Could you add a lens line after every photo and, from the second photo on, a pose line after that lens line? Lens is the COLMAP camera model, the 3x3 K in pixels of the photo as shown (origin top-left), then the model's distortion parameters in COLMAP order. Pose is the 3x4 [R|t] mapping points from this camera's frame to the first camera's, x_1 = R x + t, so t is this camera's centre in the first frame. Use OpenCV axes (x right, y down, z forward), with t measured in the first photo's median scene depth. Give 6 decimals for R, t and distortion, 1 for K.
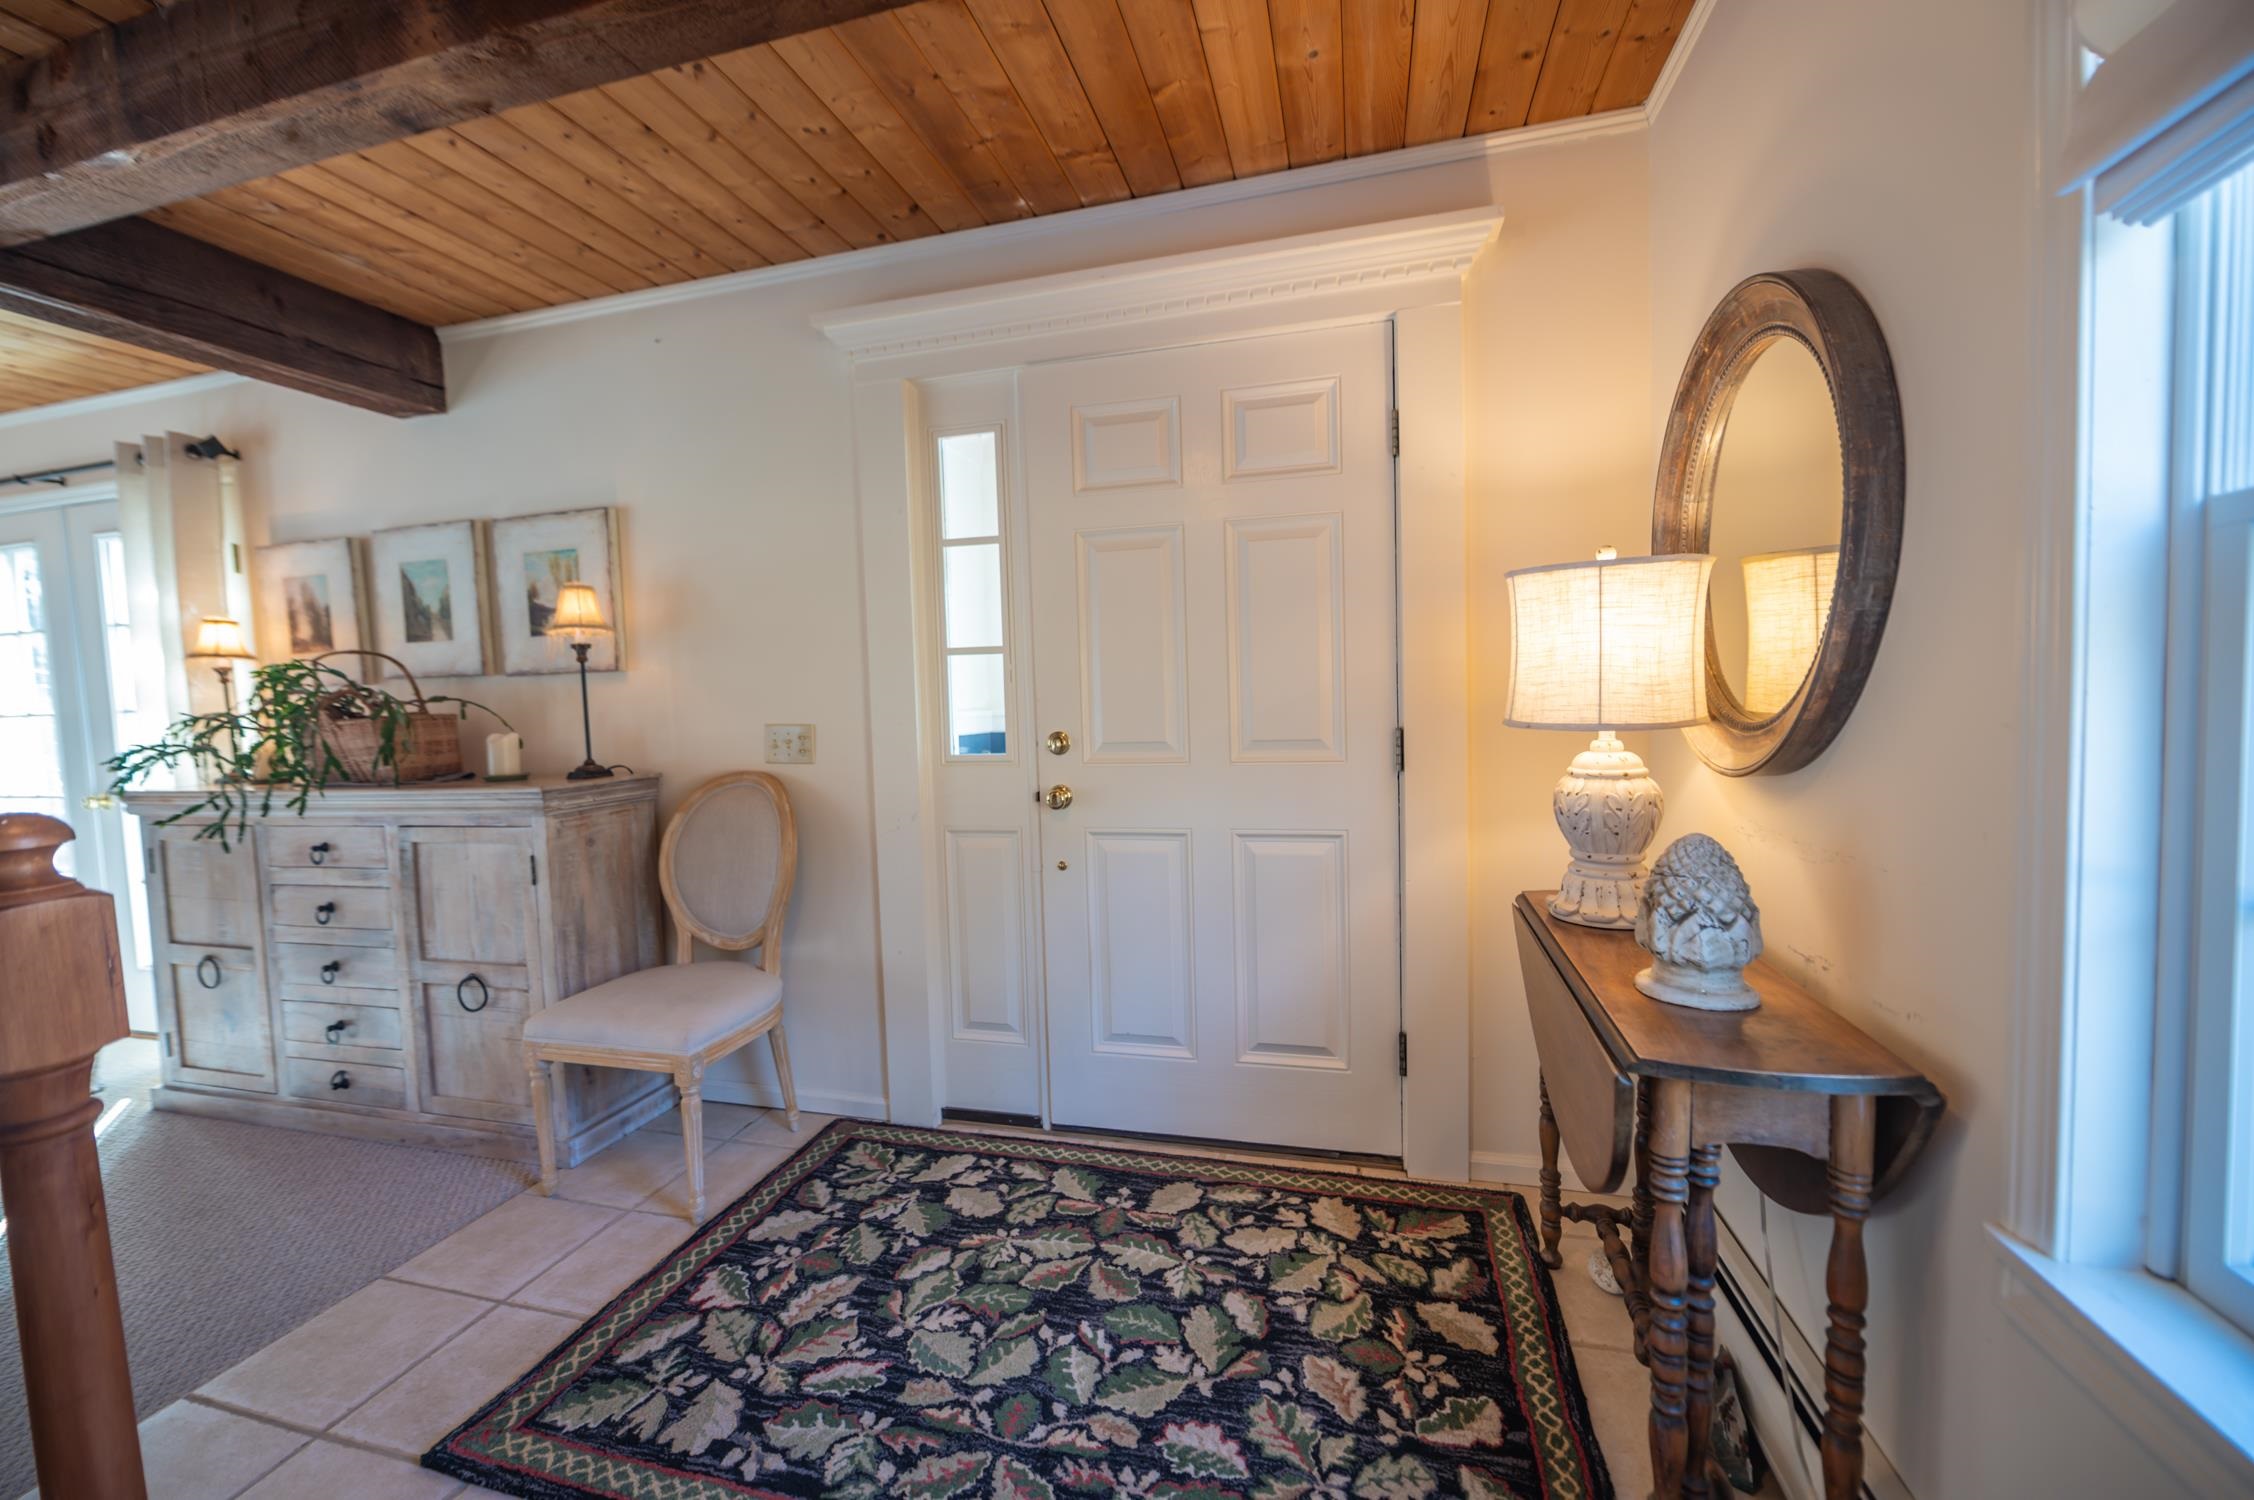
lens RADIAL K [[886.6, 0, 1127.0], [0, 886.6, 750.0], [0, 0, 1]] dist [-0.006361, 0.000074]
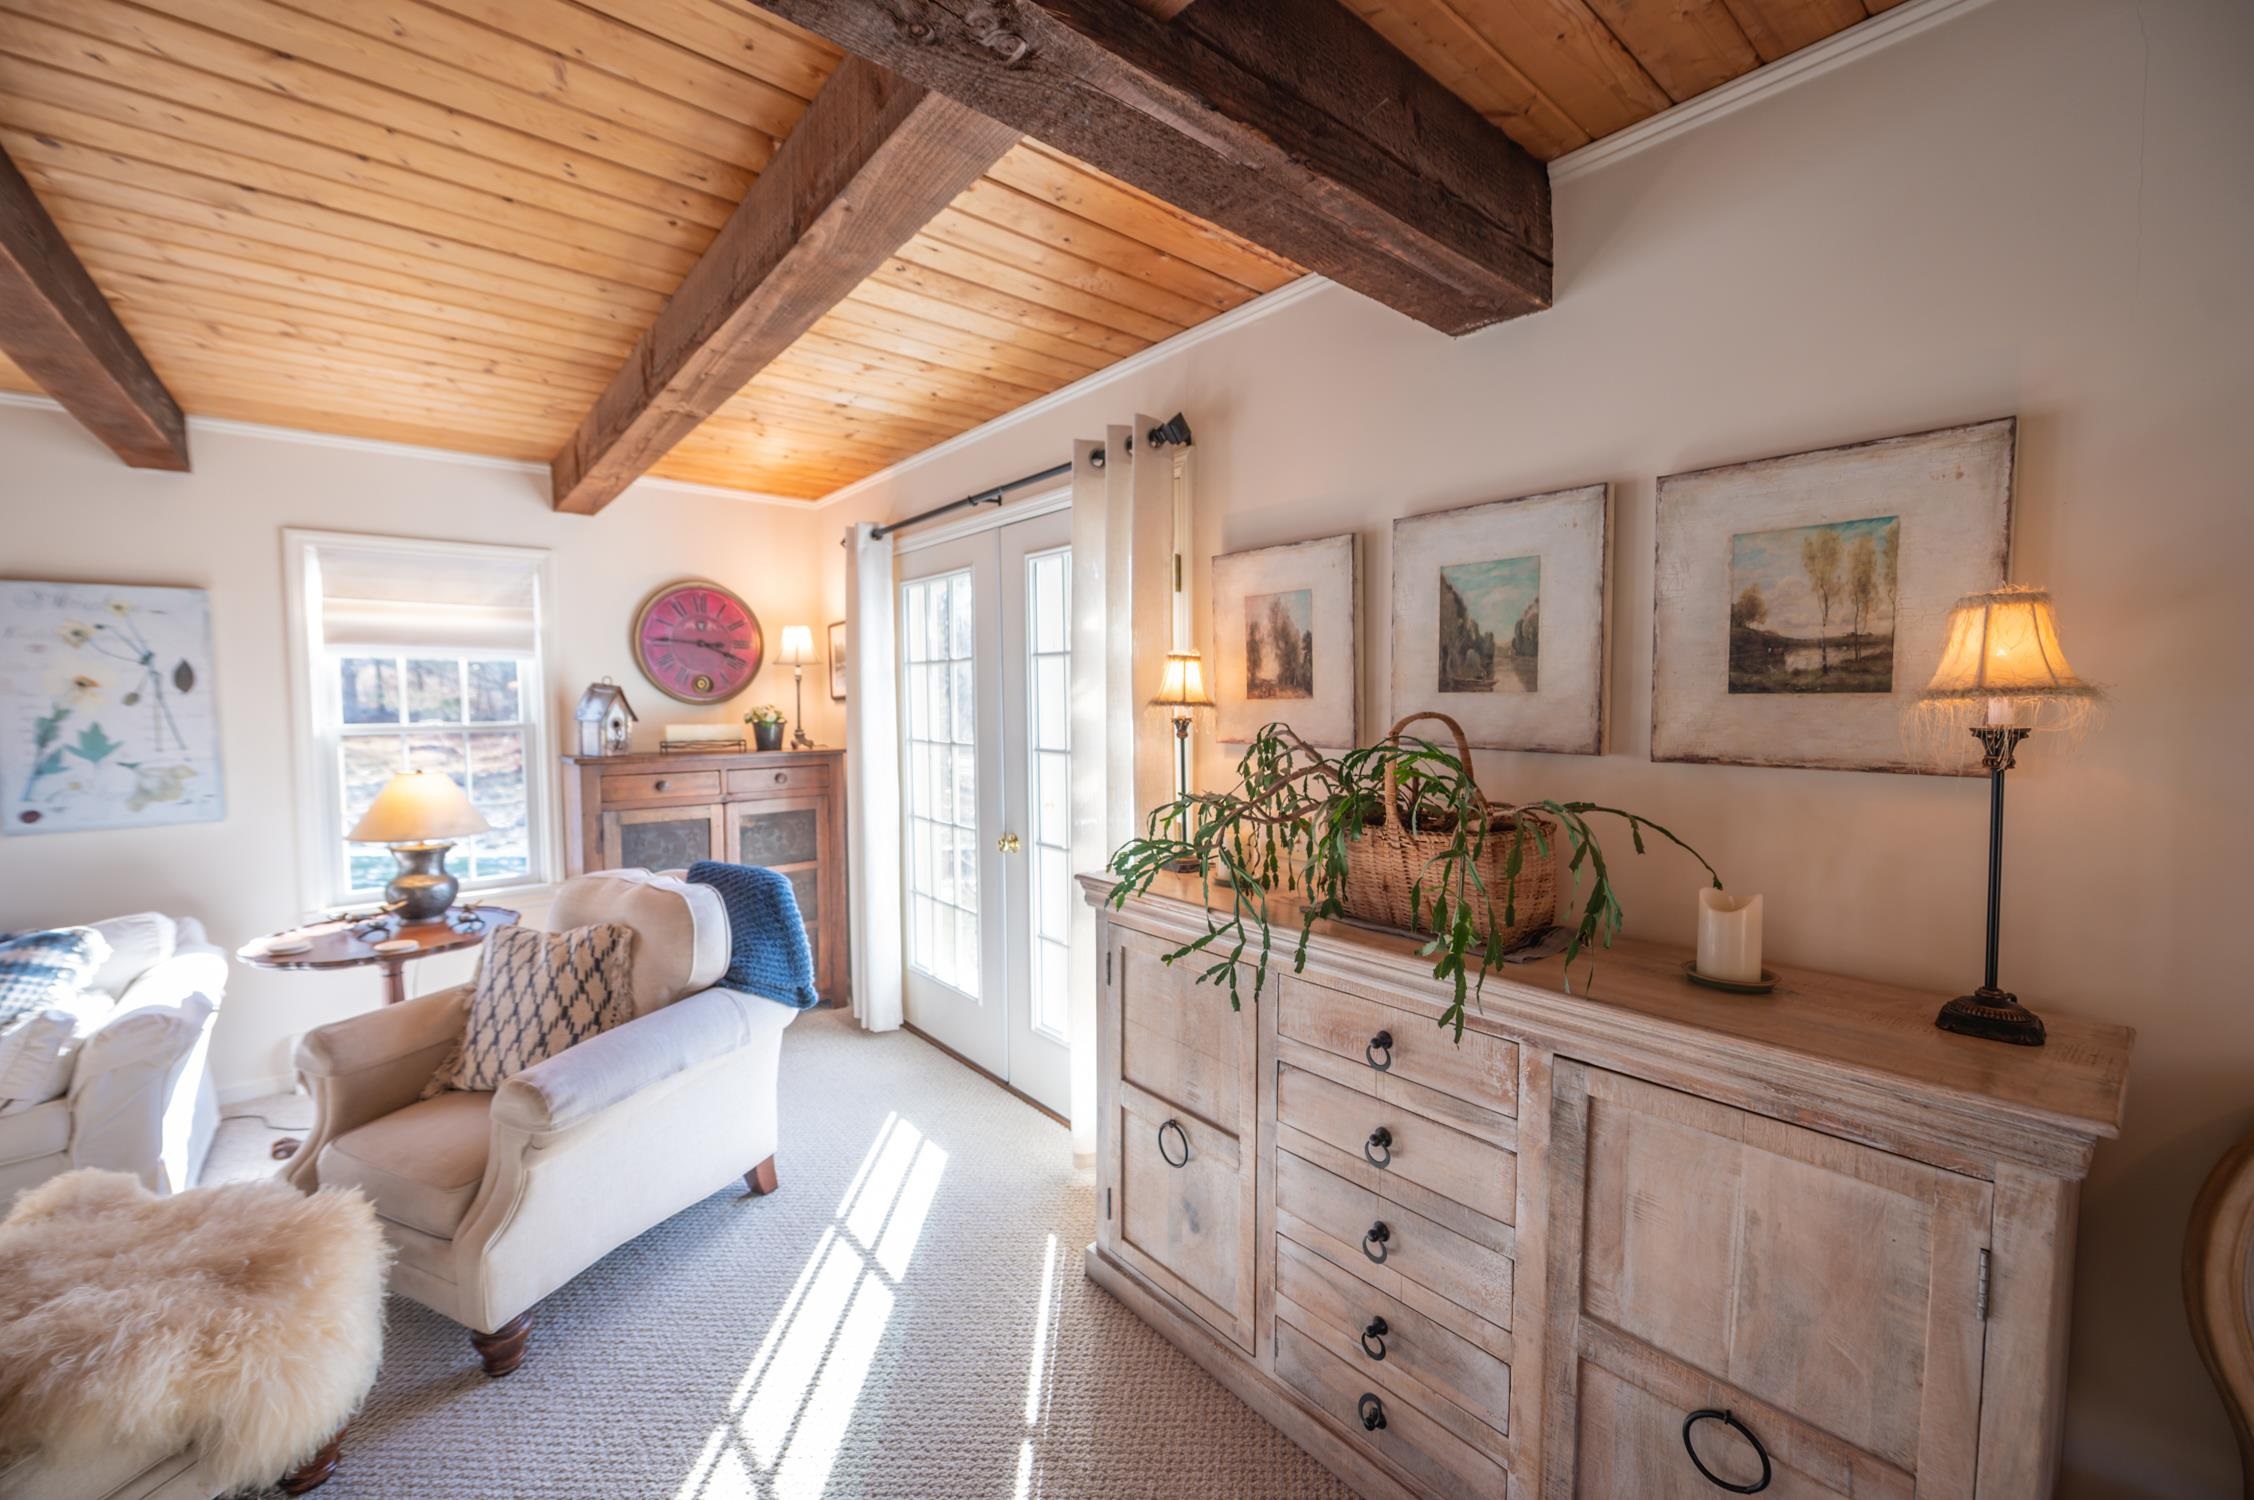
lens RADIAL K [[886.6, 0, 1127.0], [0, 886.6, 750.0], [0, 0, 1]] dist [-0.006361, 0.000074]
pose [[0.823906, 0.062498, -0.563269, -0.656873], [-0.058267, 0.997975, 0.025502, -0.085286], [0.563723, 0.011808, 0.825880, 0.356177]]
